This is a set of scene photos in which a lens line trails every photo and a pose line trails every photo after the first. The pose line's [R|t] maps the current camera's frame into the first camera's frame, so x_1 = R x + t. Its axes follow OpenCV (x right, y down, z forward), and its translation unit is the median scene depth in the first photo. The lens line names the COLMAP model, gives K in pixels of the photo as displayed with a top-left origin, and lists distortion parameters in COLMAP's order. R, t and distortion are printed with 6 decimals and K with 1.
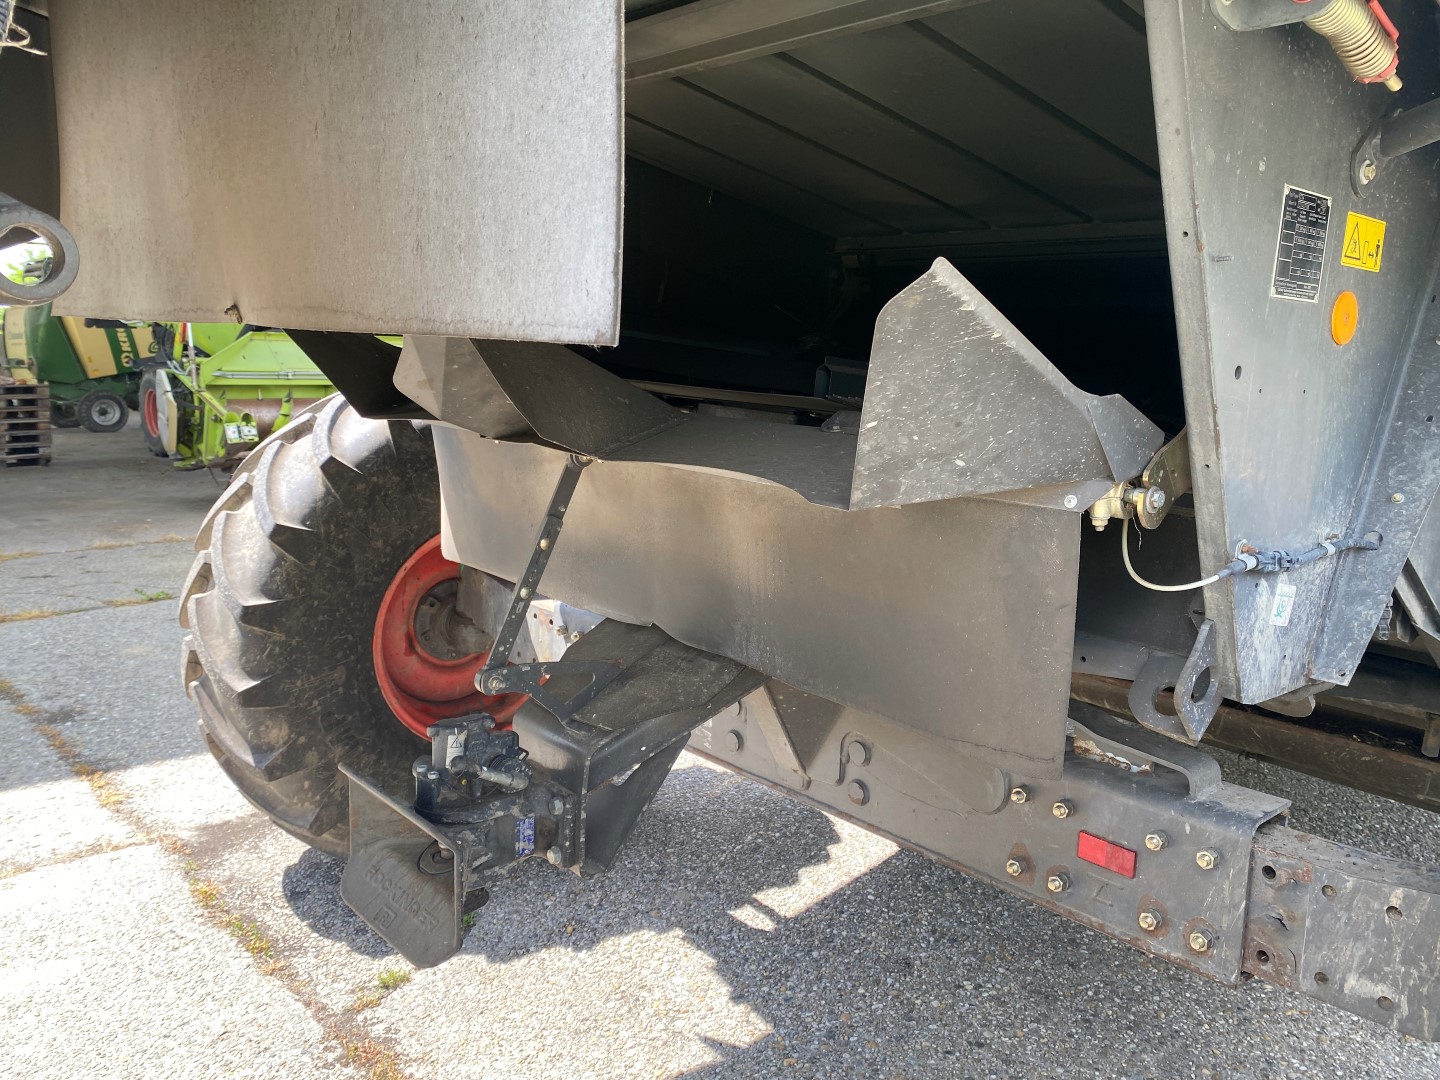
lens RADIAL K [[1100.2, 0, 721.9], [0, 1100.2, 532.7], [0, 0, 1]] dist [0.025066, -0.019101]
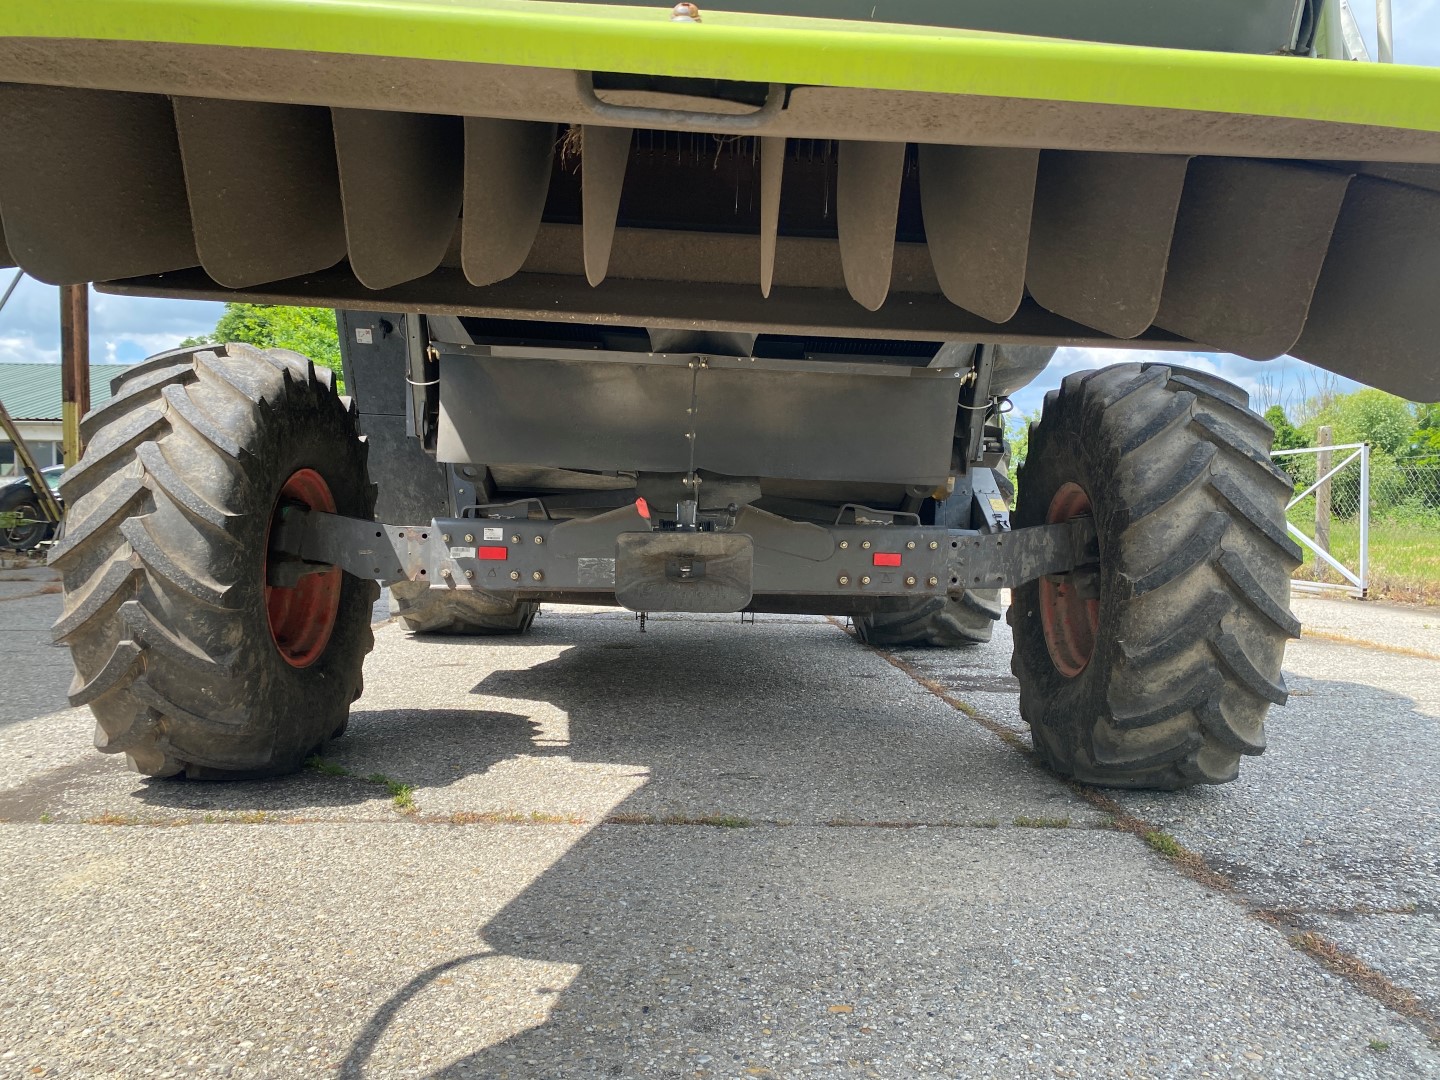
lens RADIAL K [[1100.2, 0, 713.9], [0, 1100.2, 541.9], [0, 0, 1]] dist [0.025066, -0.019101]
pose [[0.645715, -0.024194, 0.763195, -0.947584], [0.112777, 0.991558, -0.063983, 0.215533], [-0.755204, 0.127386, 0.642993, -0.102042]]
